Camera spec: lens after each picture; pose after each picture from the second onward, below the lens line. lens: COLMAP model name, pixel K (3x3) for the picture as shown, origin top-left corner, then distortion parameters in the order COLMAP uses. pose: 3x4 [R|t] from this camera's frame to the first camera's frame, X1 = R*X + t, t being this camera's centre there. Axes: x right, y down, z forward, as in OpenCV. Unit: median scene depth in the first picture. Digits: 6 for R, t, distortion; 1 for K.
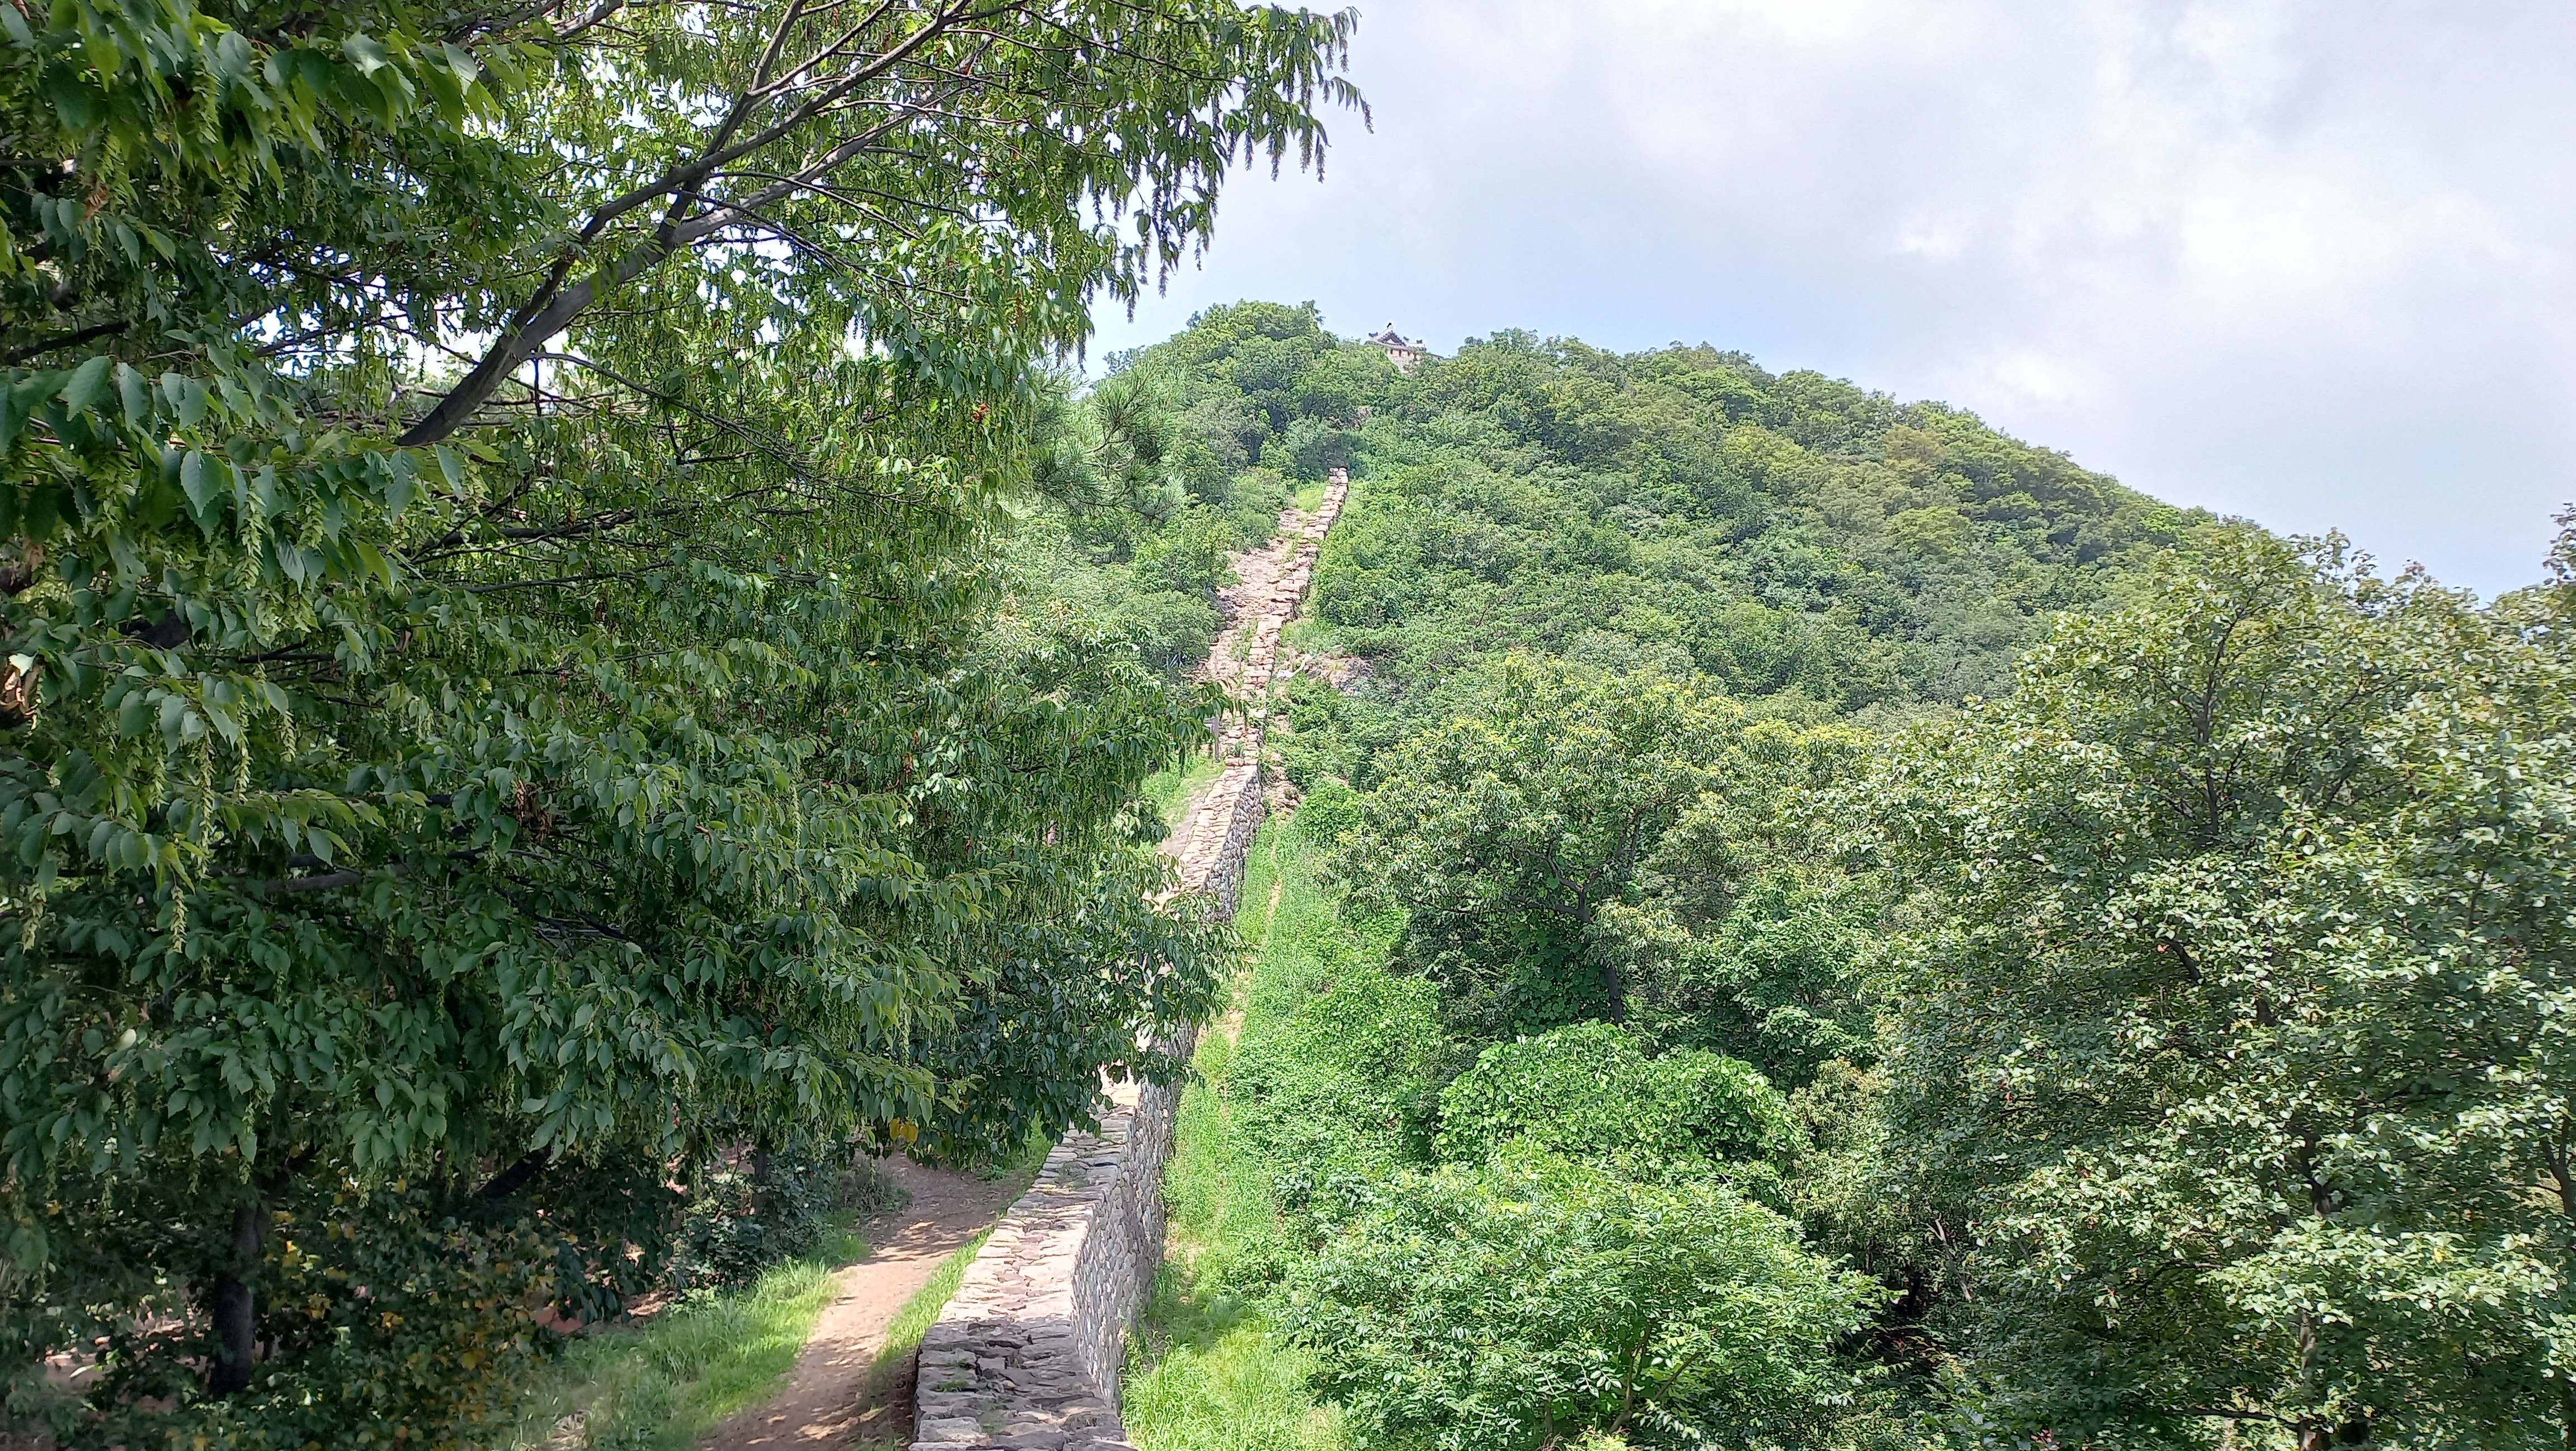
lens RADIAL K [[1833.9, 0, 1286.3], [0, 1833.9, 721.3], [0, 0, 1]] dist [0.000136, -0.000459]
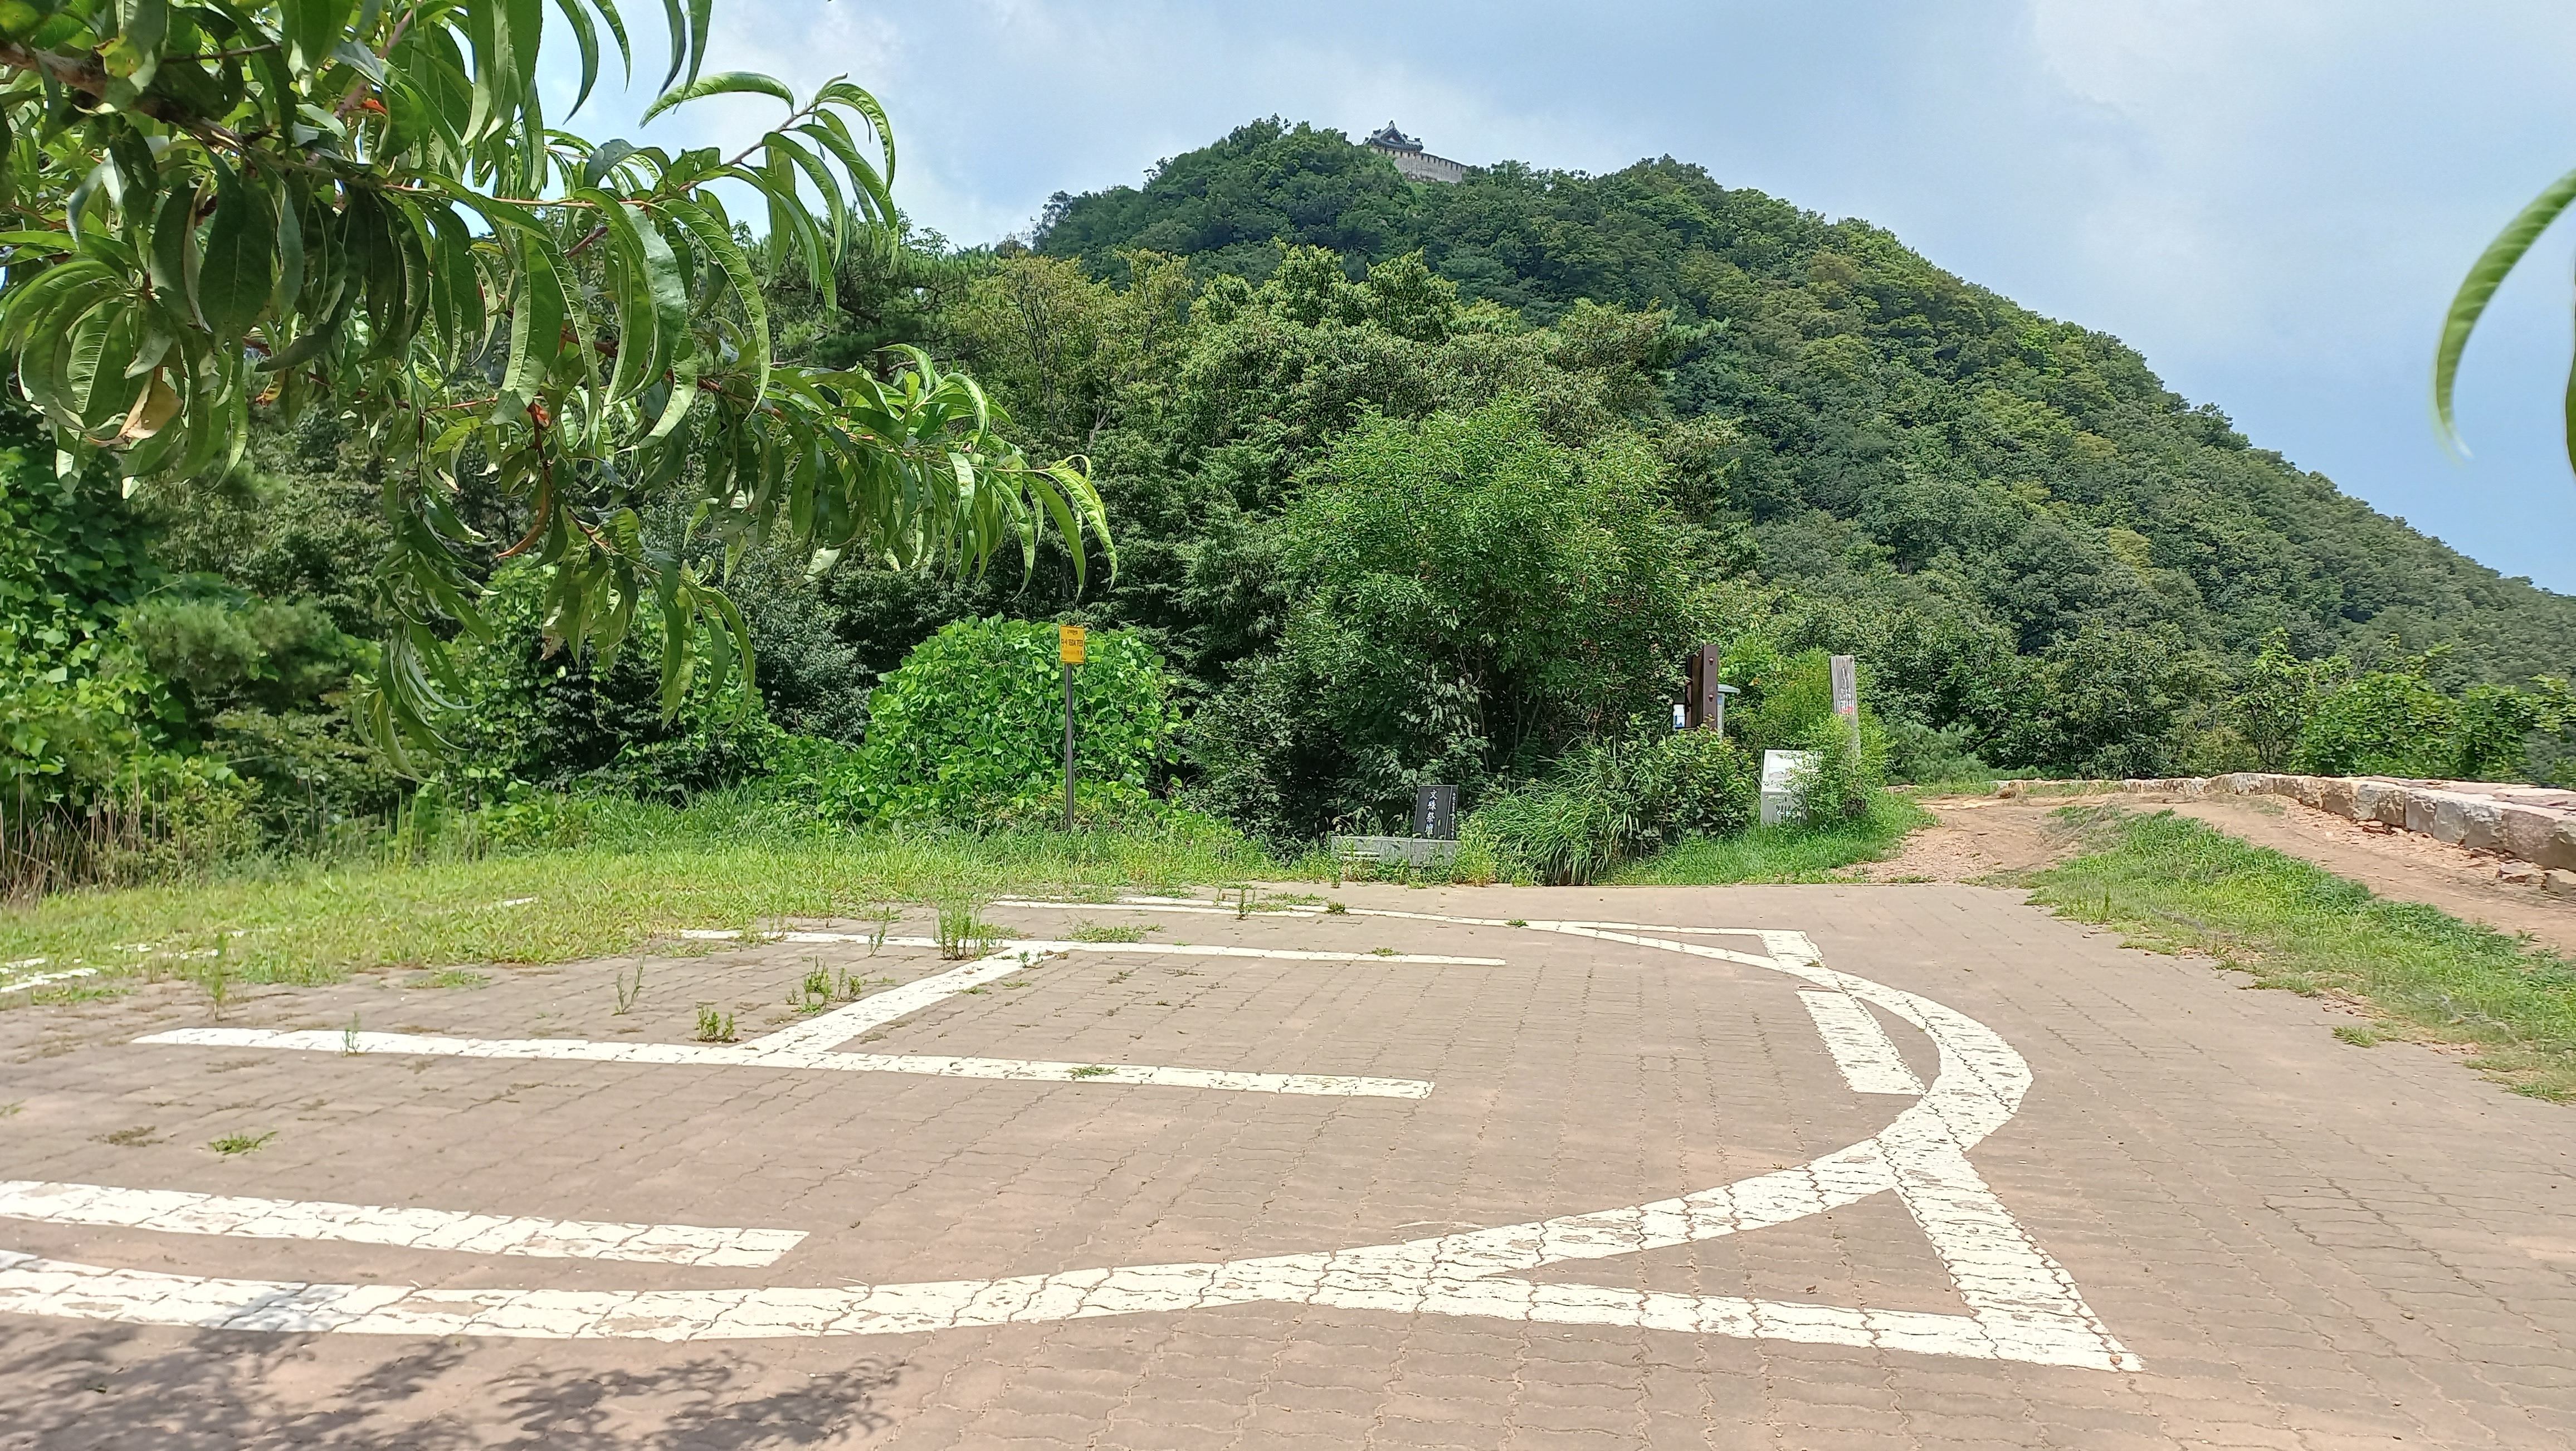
lens RADIAL K [[1833.9, 0, 1287.2], [0, 1833.9, 728.0], [0, 0, 1]] dist [0.000136, -0.000459]
pose [[0.998687, 0.028627, 0.042473, -0.059585], [-0.035006, 0.986823, 0.157974, -0.032874], [-0.037391, -0.159253, 0.986529, -0.225799]]
